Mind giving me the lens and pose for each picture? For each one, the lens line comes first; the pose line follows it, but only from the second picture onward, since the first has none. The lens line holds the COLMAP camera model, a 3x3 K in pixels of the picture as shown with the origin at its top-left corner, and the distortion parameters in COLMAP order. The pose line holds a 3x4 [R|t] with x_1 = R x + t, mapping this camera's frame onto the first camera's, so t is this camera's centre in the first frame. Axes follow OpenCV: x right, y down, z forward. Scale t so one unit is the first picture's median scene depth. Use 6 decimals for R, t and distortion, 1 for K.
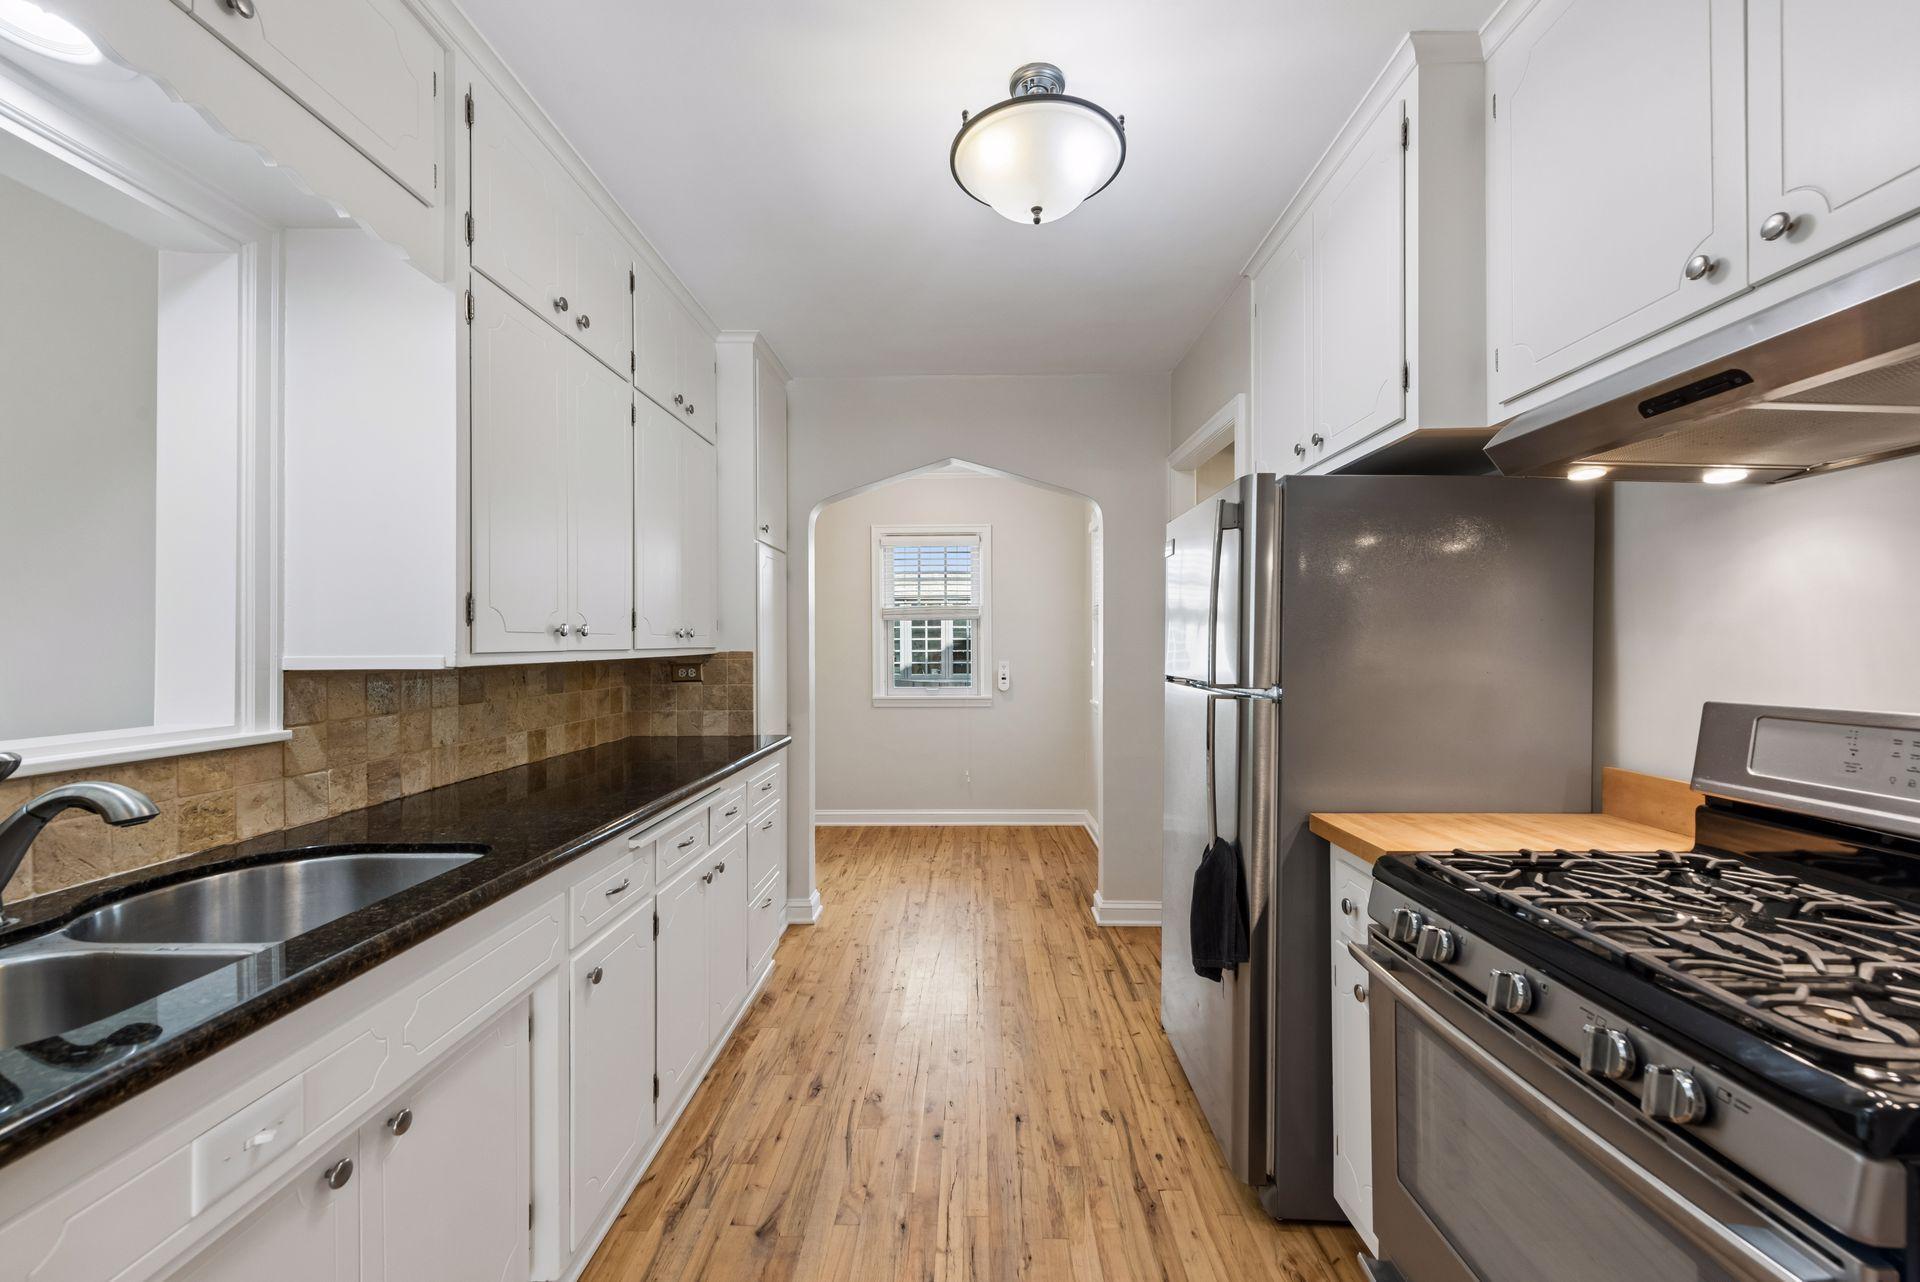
lens RADIAL K [[752.2, 0, 959.4], [0, 752.2, 644.7], [0, 0, 1]] dist [0.001709, -0.001586]
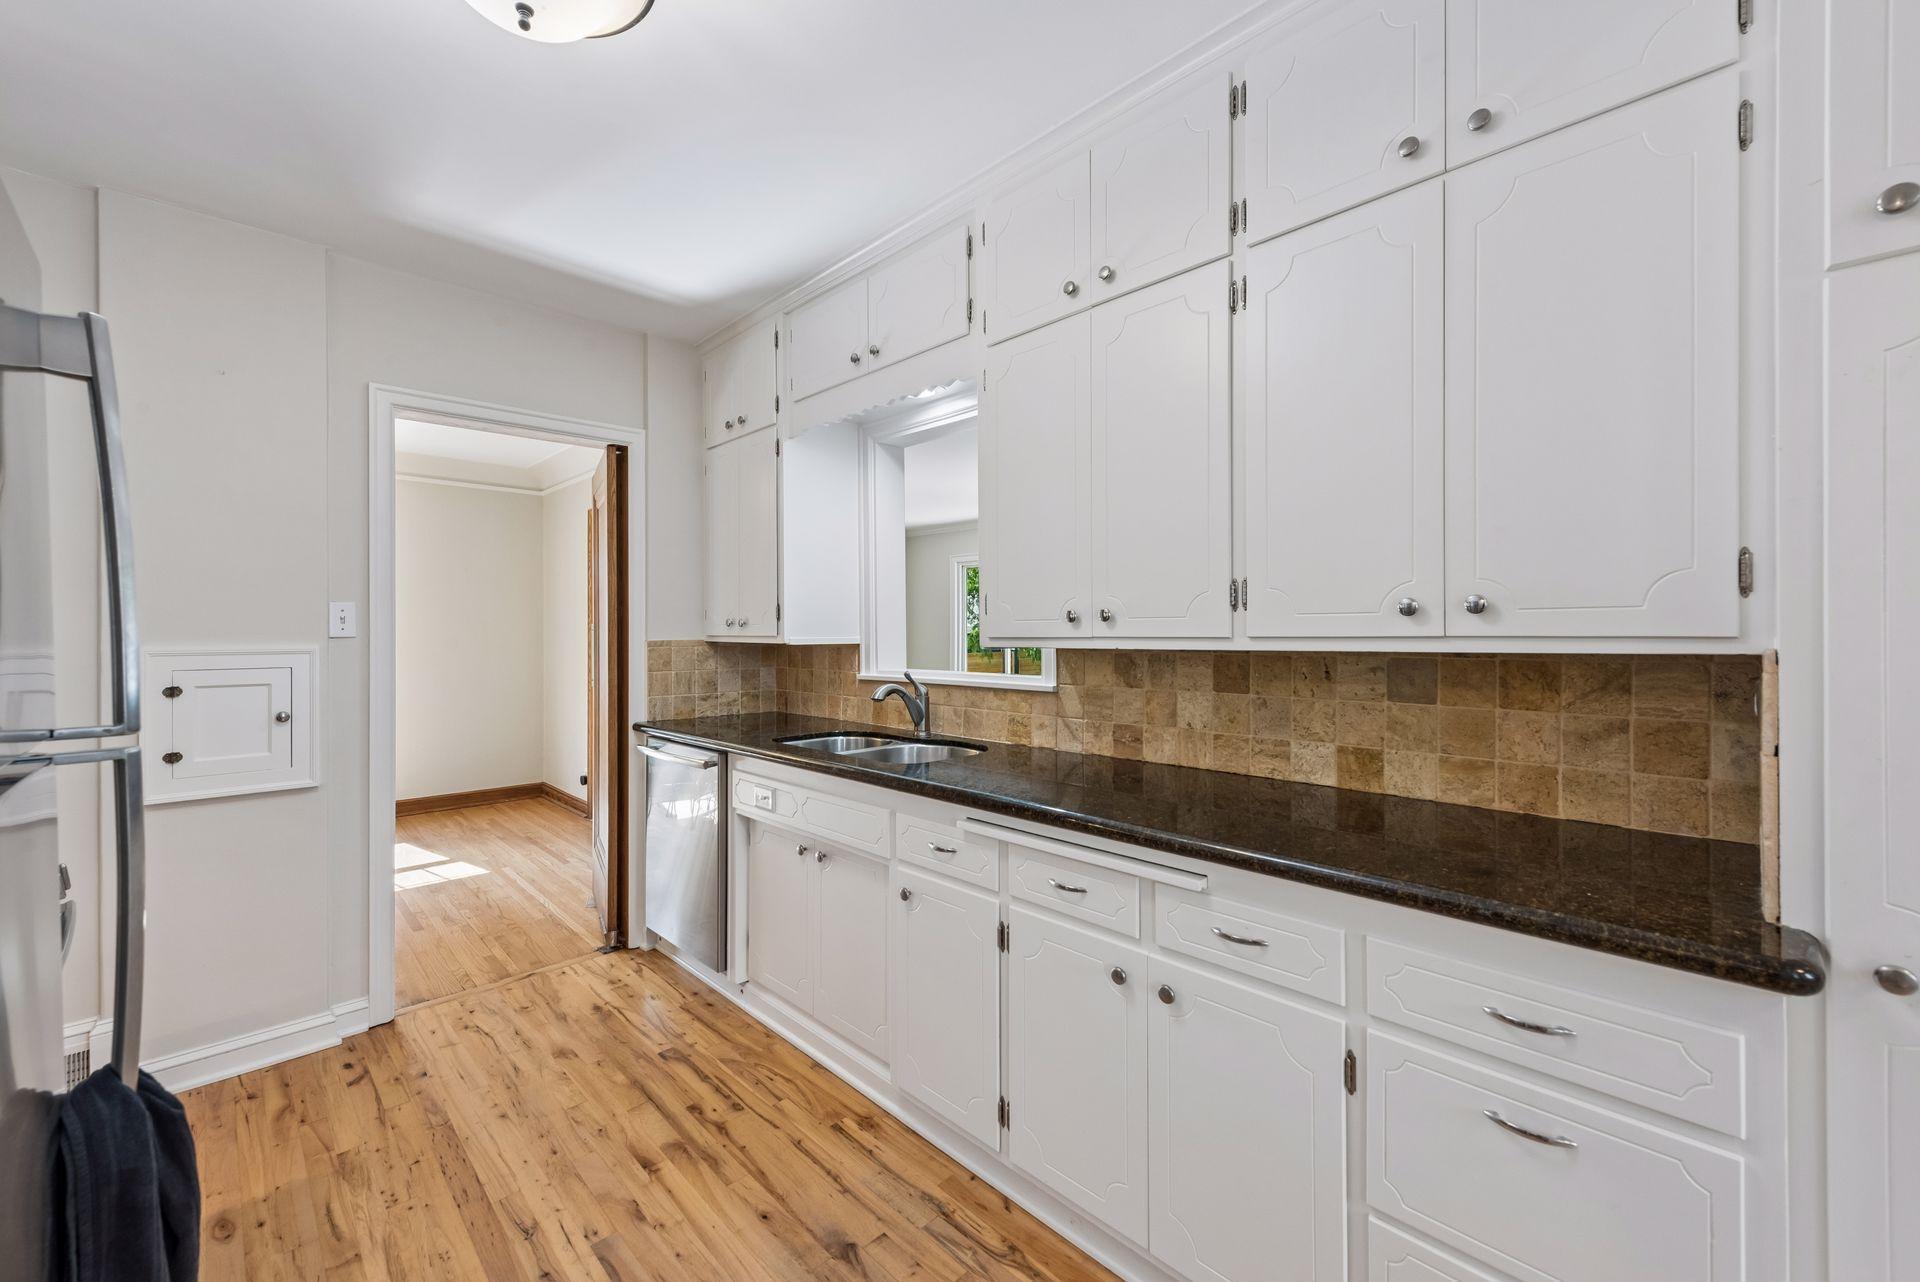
lens RADIAL K [[752.2, 0, 957.9], [0, 752.2, 633.0], [0, 0, 1]] dist [0.001709, -0.001586]
pose [[-0.694791, 0.005801, -0.719188, 0.271815], [0.003926, 0.999983, 0.004273, -0.001117], [0.719201, 0.000145, -0.694803, 1.482582]]
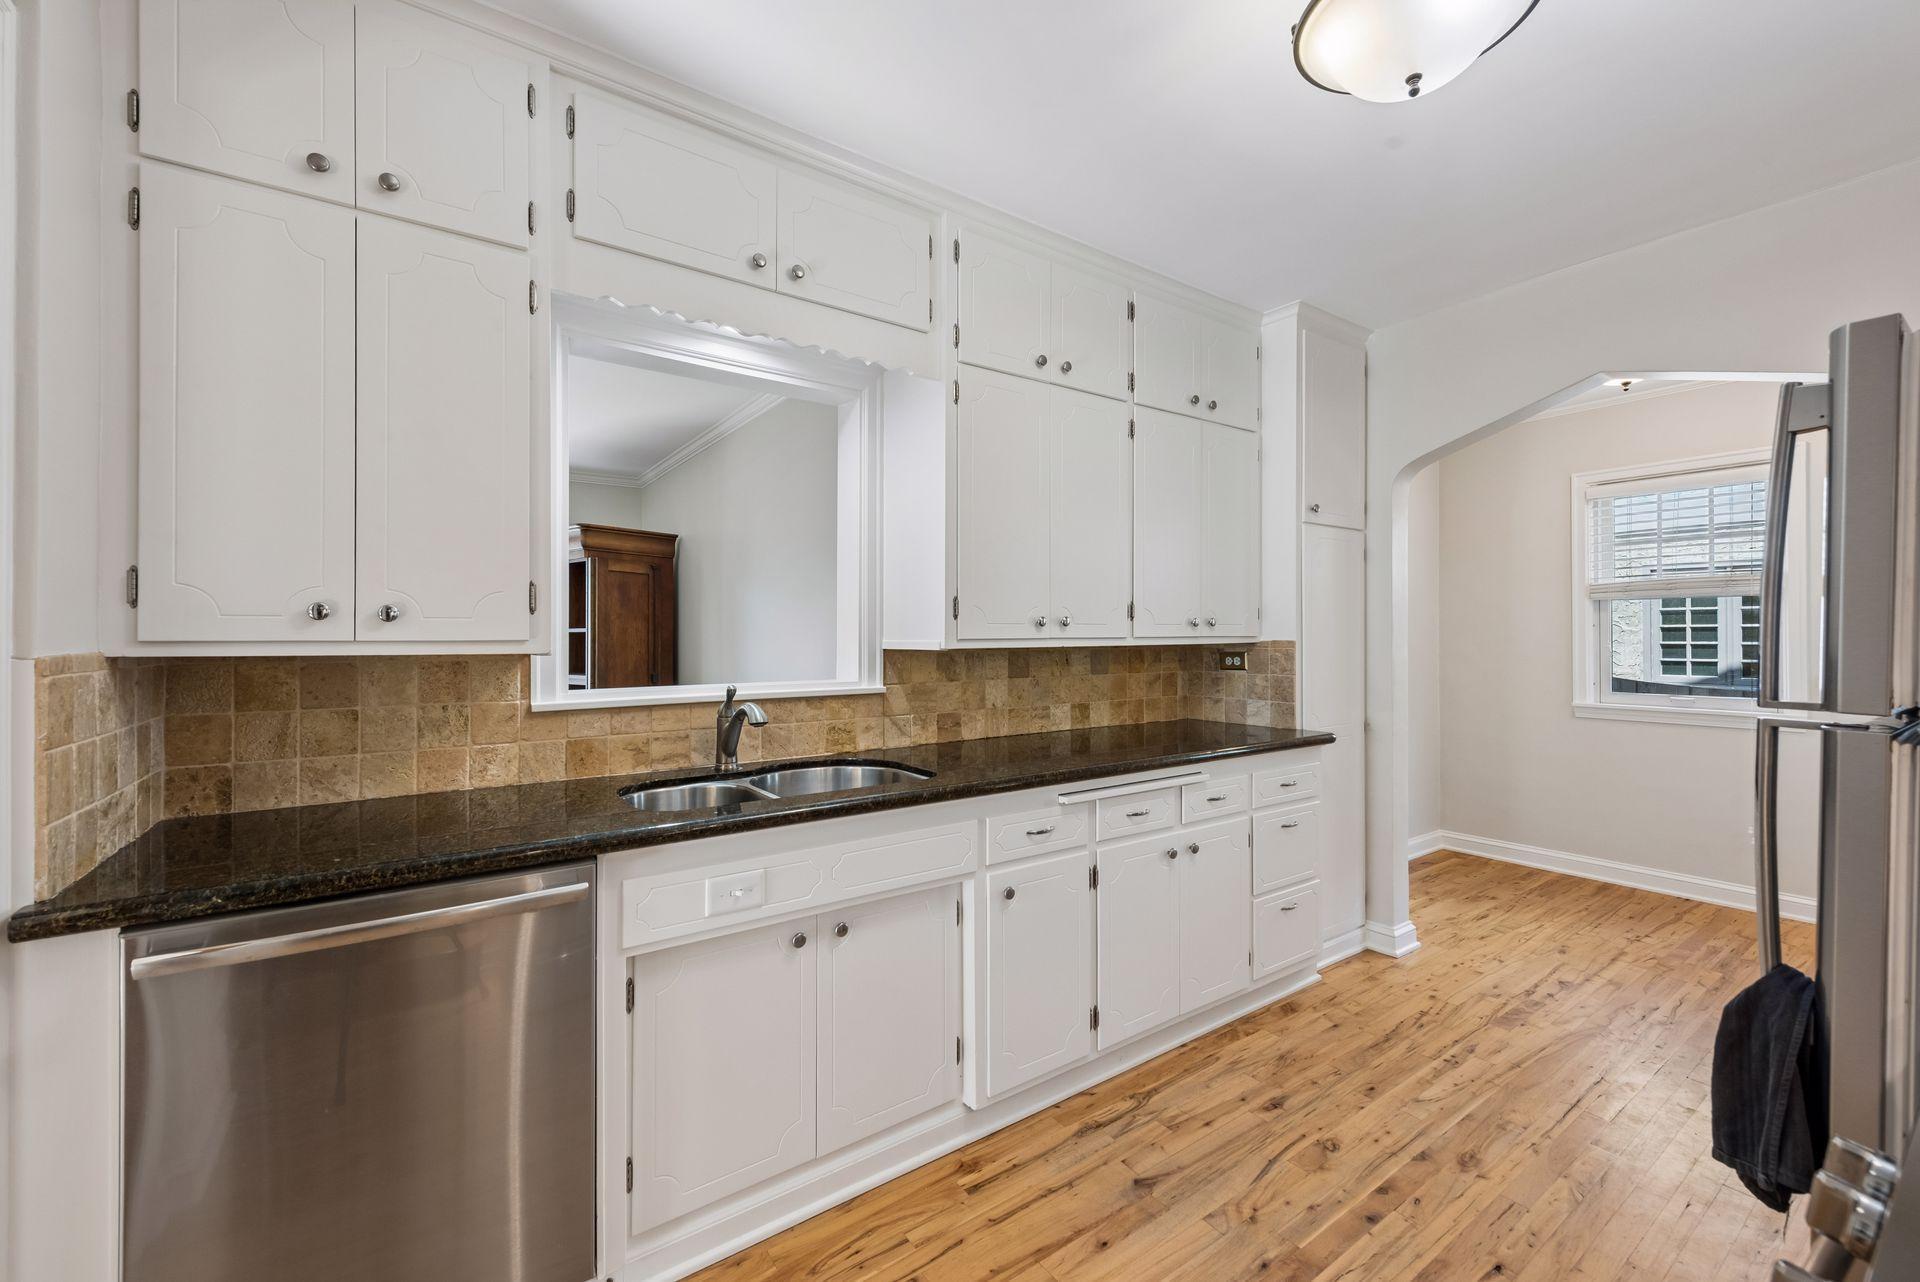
lens RADIAL K [[775.7, 0, 949.3], [0, 775.7, 634.3], [0, 0, 1]] dist [0.003963, -0.001438]
pose [[0.589326, 0.002254, -0.807892, 0.394283], [-0.001340, 0.999997, 0.001812, 0.000102], [0.807894, 0.000015, 0.589328, 0.110136]]
